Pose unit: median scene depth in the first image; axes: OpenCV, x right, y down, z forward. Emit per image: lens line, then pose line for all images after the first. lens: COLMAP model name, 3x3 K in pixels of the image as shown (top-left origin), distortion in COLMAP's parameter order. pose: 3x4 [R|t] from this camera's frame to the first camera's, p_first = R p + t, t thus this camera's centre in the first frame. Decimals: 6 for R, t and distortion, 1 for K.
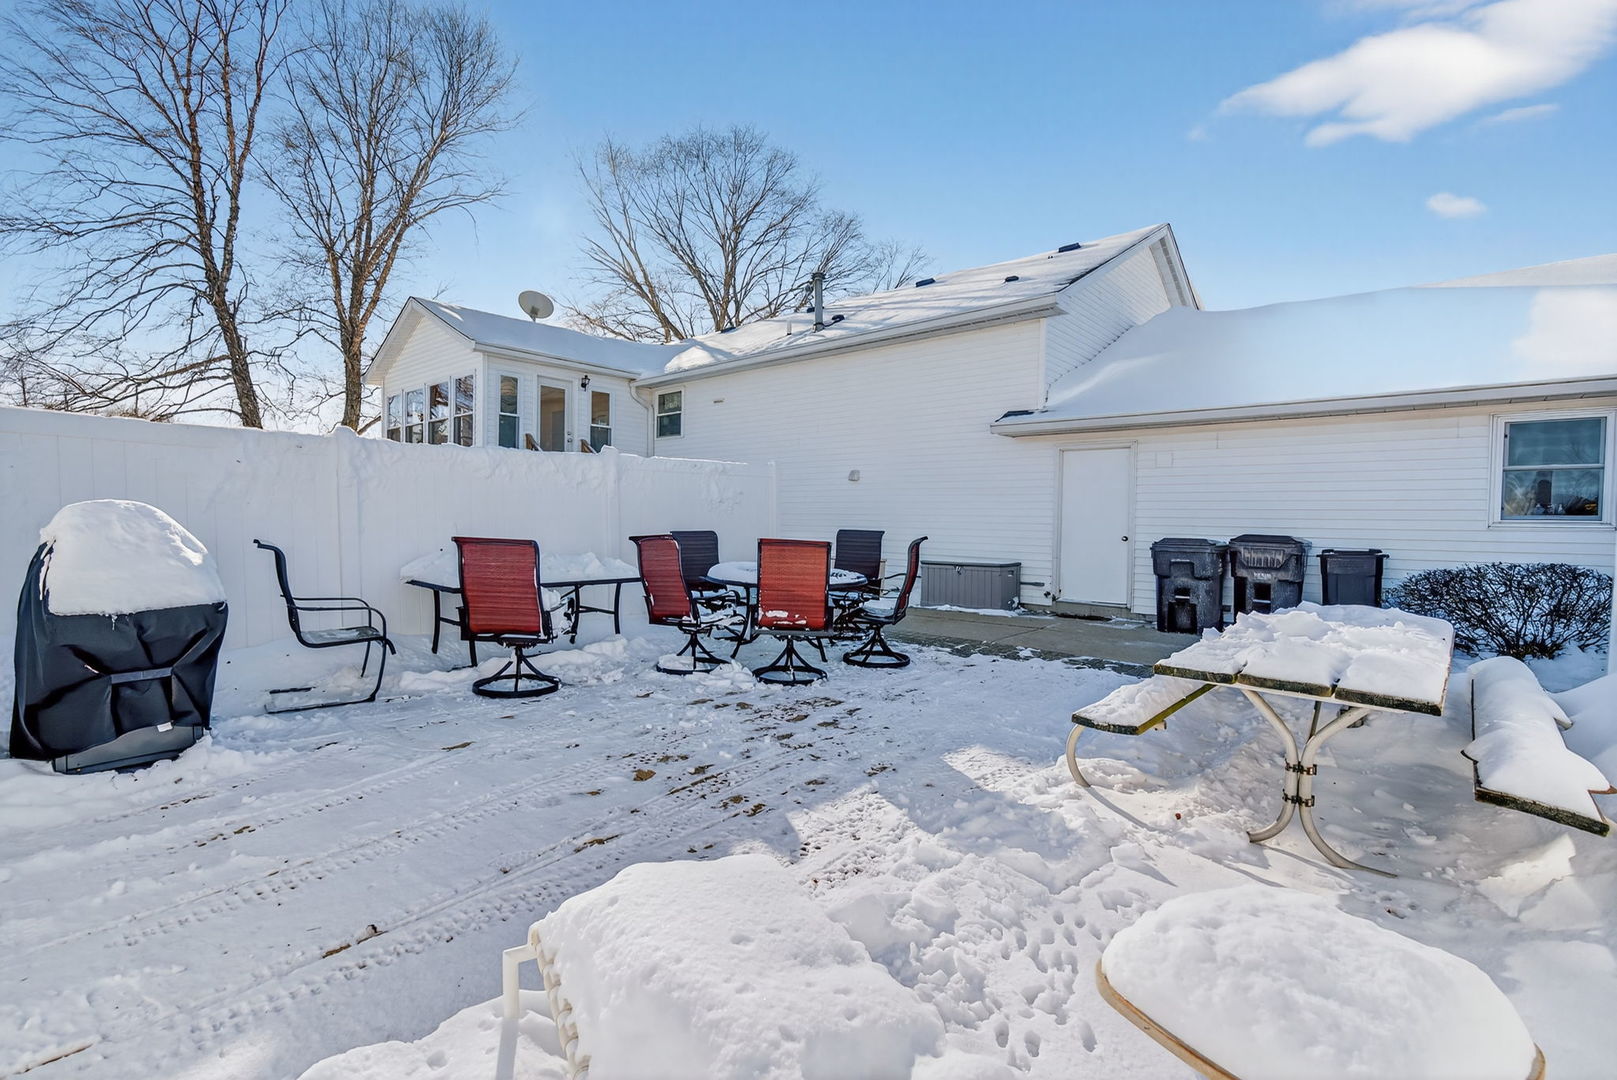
lens RADIAL K [[740.8, 0, 804.3], [0, 740.8, 535.7], [0, 0, 1]] dist [0.001769, -0.000309]
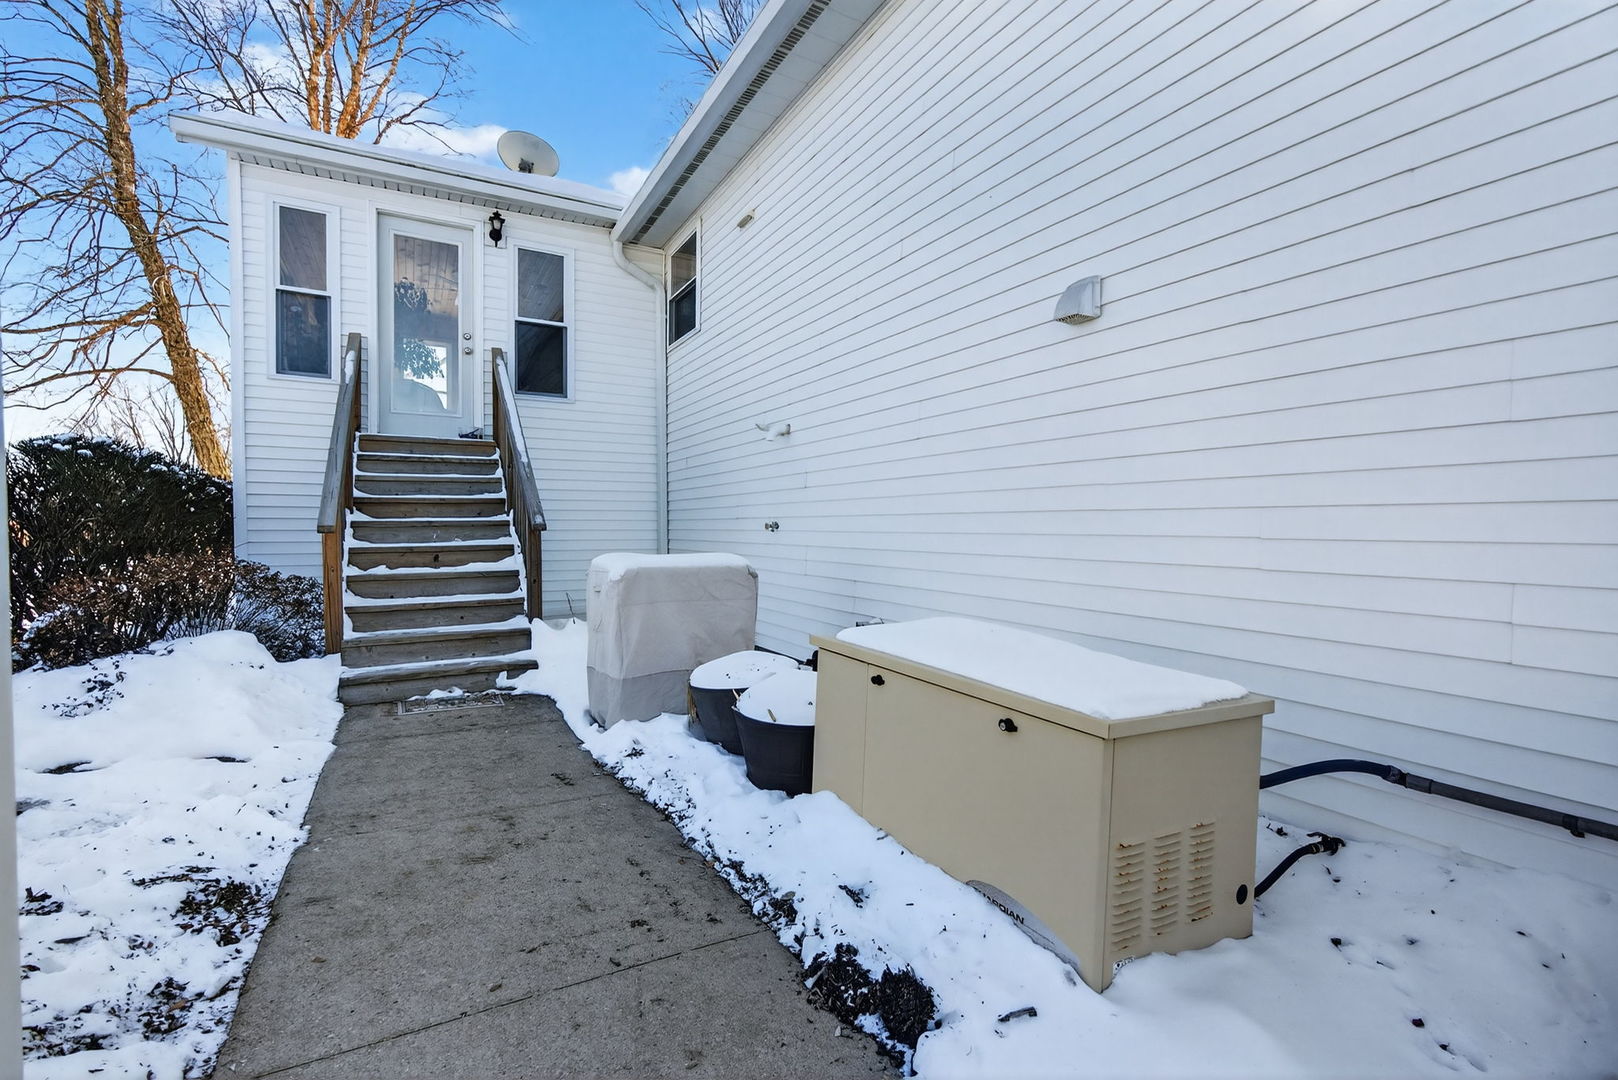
lens RADIAL K [[741.3, 0, 810.4], [0, 741.3, 538.0], [0, 0, 1]] dist [0.001769, -0.000309]
pose [[0.936902, -0.001751, -0.349587, 0.068168], [0.000456, 0.999993, -0.003787, -0.009103], [0.349591, 0.003389, 0.936896, 0.762040]]
